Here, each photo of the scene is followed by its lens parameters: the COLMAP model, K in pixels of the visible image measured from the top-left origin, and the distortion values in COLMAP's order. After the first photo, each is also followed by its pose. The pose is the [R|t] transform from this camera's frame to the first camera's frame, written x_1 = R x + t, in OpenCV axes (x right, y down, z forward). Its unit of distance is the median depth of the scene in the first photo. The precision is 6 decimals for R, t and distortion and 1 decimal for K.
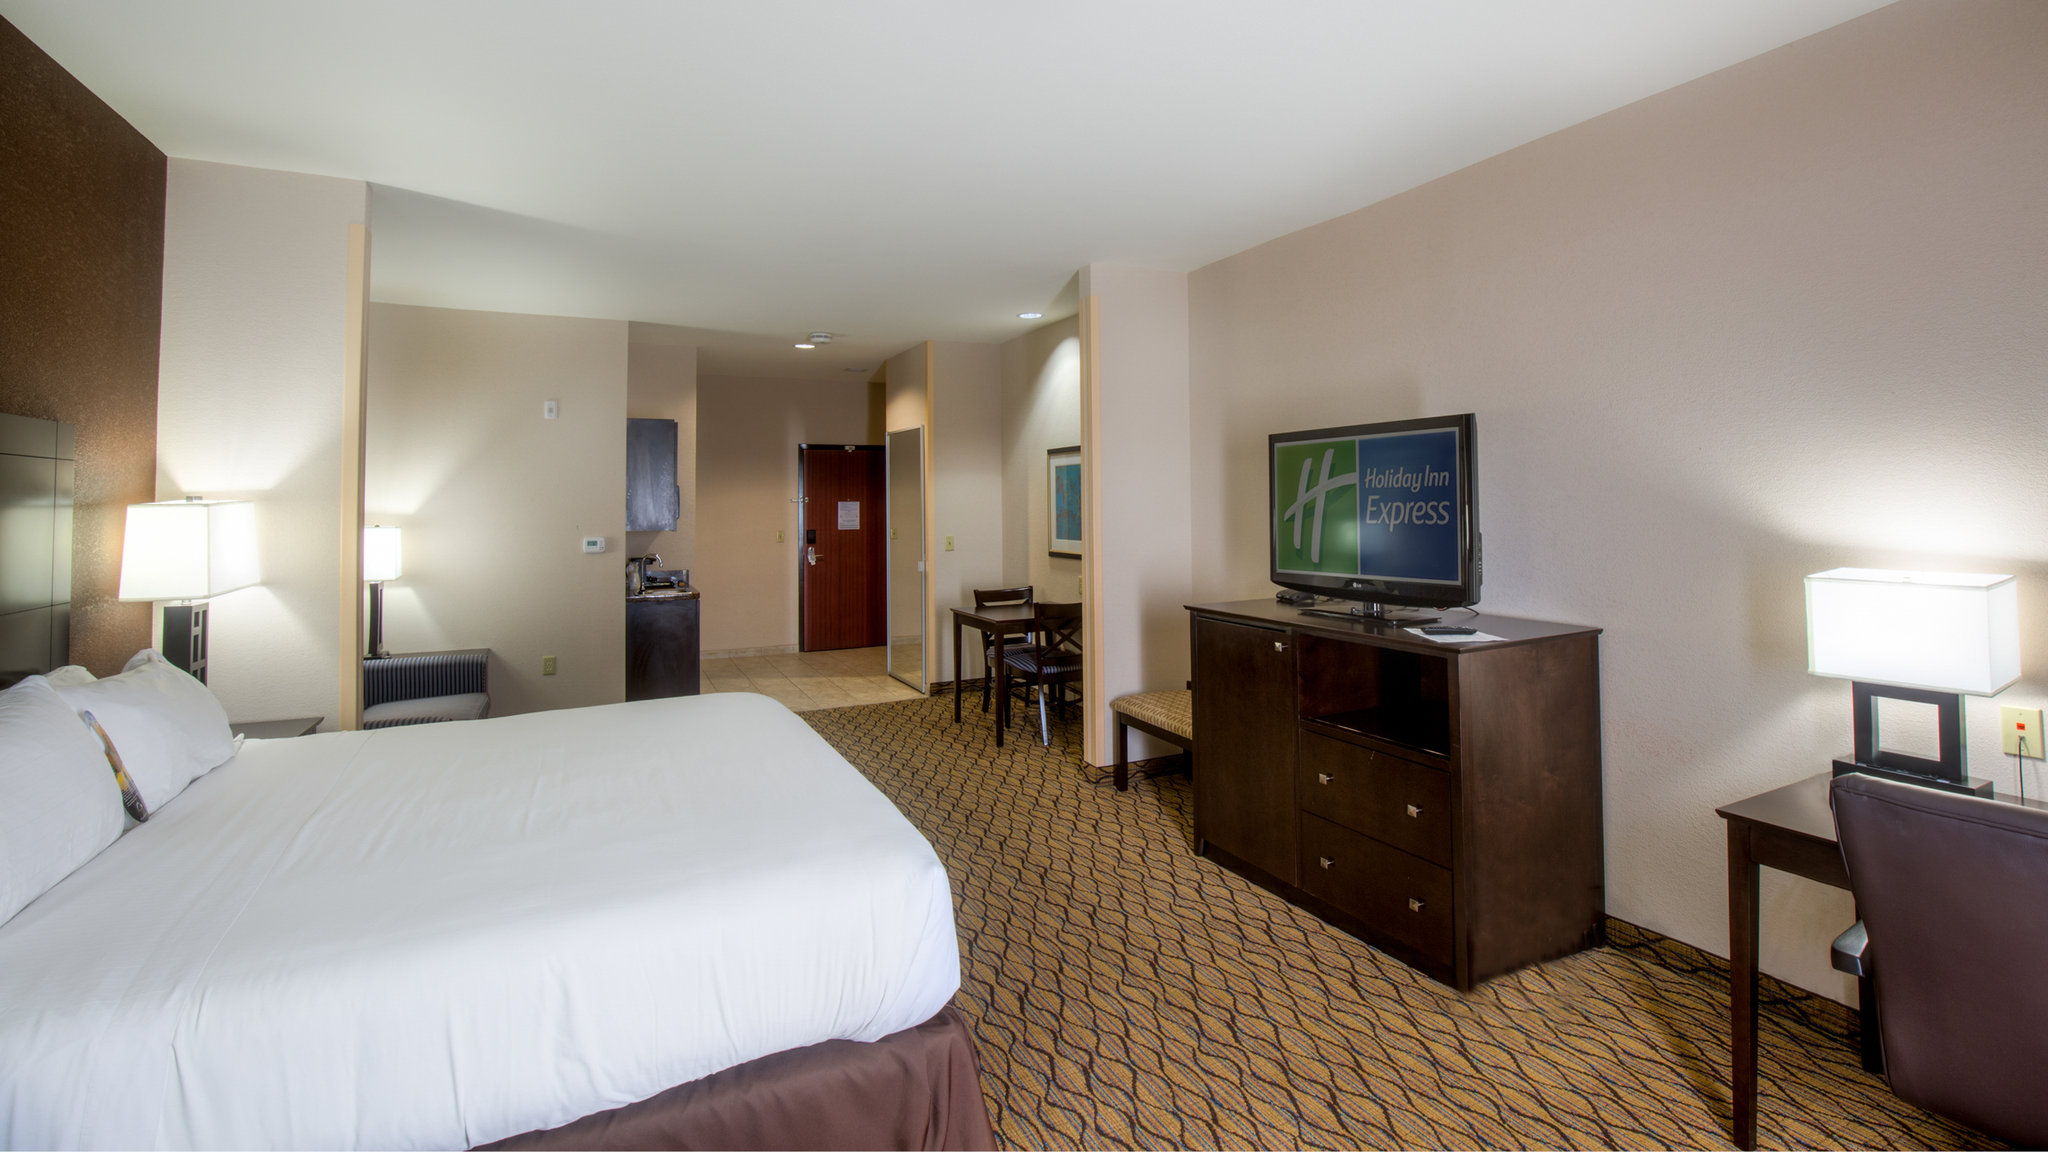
lens RADIAL K [[1167.5, 0, 1023.5], [0, 1167.5, 521.2], [0, 0, 1]] dist [-0.064811, 0.000208]
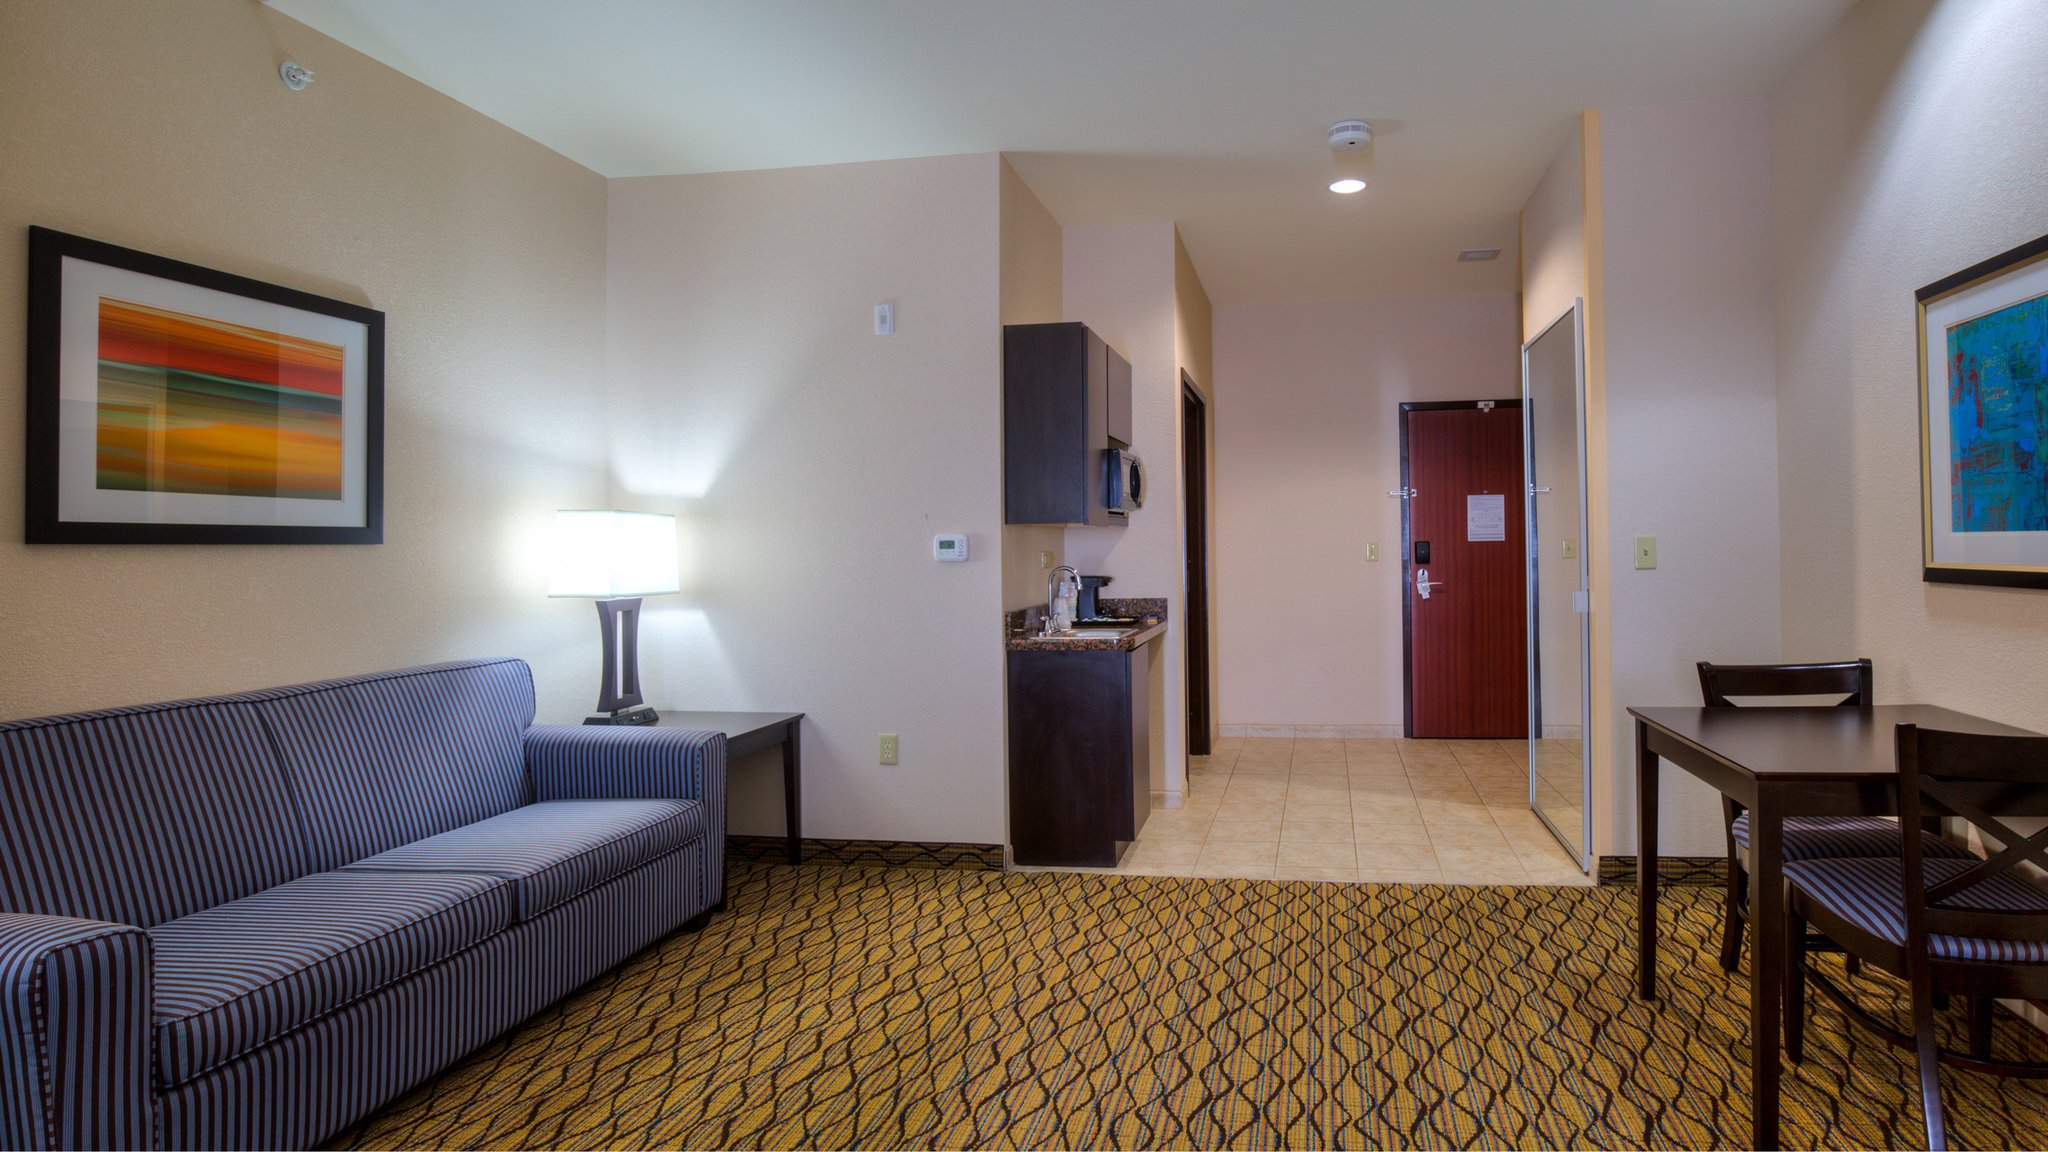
lens RADIAL K [[1167.5, 0, 1023.5], [0, 1167.5, 521.2], [0, 0, 1]] dist [-0.064811, 0.000208]
pose [[0.822671, -0.007825, -0.568463, -0.007412], [-0.009872, 0.999558, -0.028046, 0.016468], [0.568432, 0.028685, 0.822230, 0.383030]]
